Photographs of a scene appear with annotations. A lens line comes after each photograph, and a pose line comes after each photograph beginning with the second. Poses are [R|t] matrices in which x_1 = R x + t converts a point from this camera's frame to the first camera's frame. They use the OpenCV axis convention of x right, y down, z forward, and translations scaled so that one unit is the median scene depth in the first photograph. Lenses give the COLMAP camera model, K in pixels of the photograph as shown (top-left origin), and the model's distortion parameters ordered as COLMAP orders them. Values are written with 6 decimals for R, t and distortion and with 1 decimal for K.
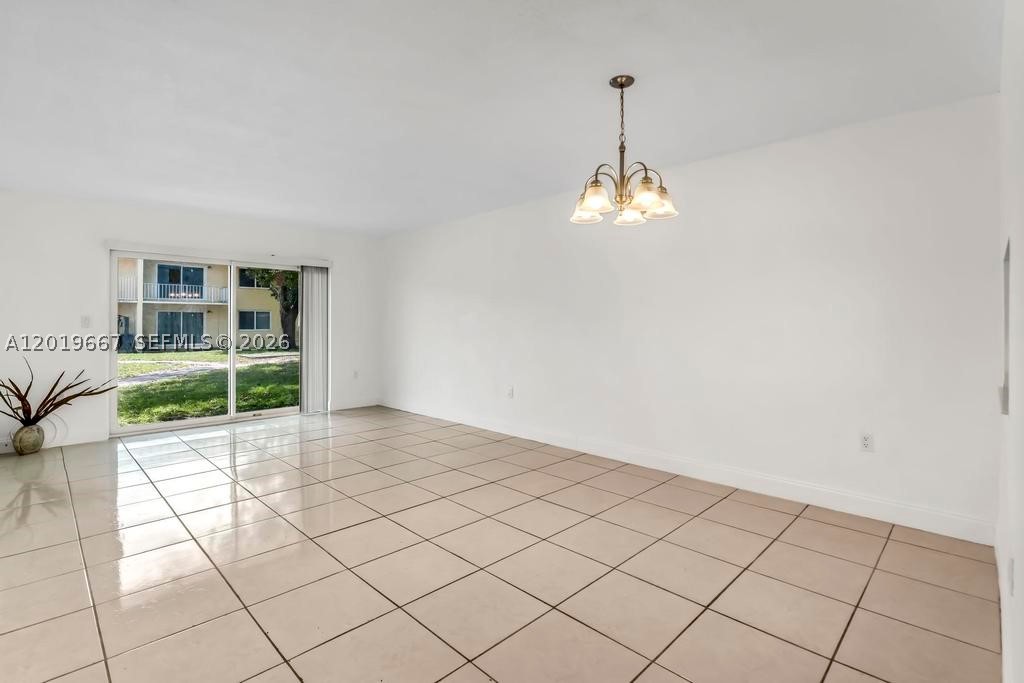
lens RADIAL K [[492.6, 0, 514.3], [0, 492.6, 328.1], [0, 0, 1]] dist [-0.000603, -0.014915]
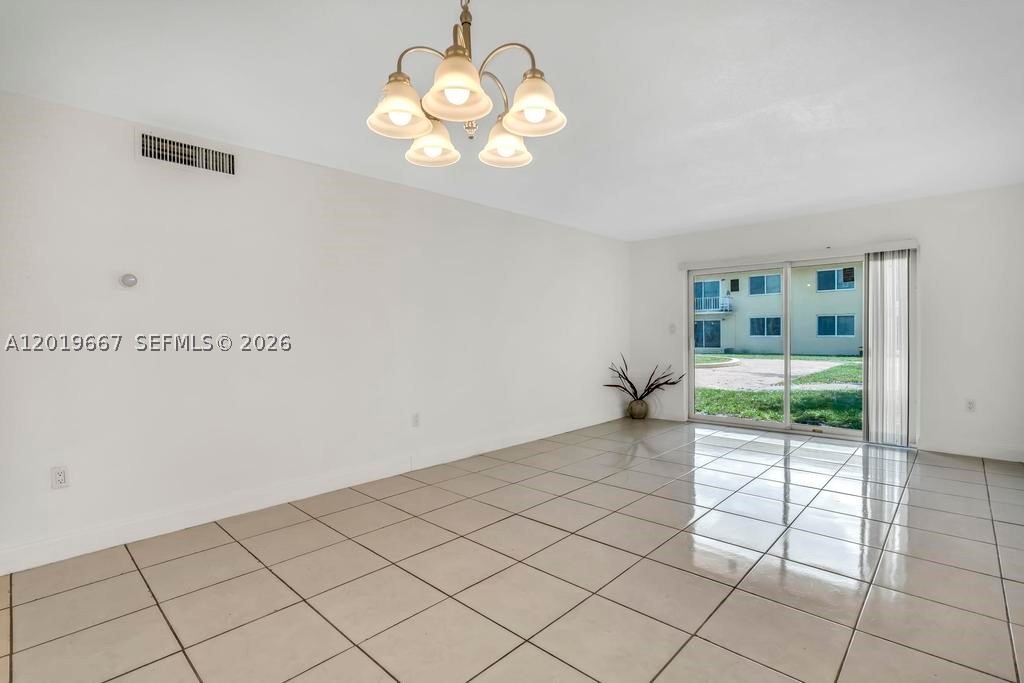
lens RADIAL K [[492.8, 0, 503.5], [0, 492.8, 338.7], [0, 0, 1]] dist [-0.011691, 0.001331]
pose [[0.016687, 0.012521, -0.999782, 0.328396], [0.003636, 0.999914, 0.012584, -0.002883], [0.999854, -0.003845, 0.016640, 0.397791]]
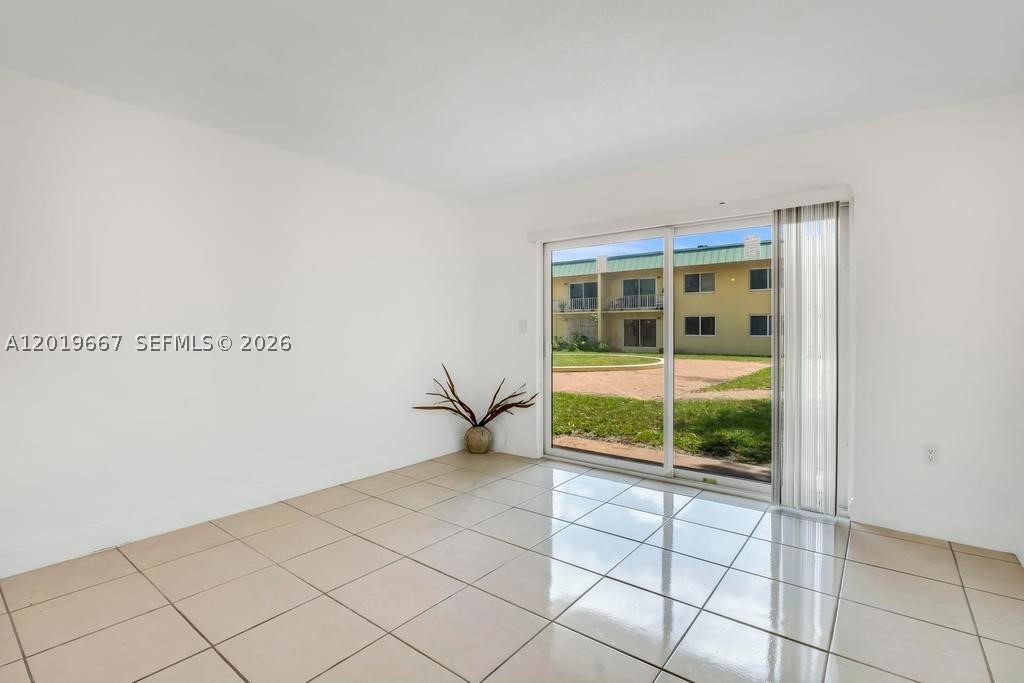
lens RADIAL K [[488.4, 0, 516.7], [0, 488.4, 329.8], [0, 0, 1]] dist [0.000793, 0.000237]
pose [[0.128626, 0.001604, -0.991692, 0.026558], [-0.007643, 0.999971, 0.000626, -0.003831], [0.991664, 0.007499, 0.128635, 0.655723]]
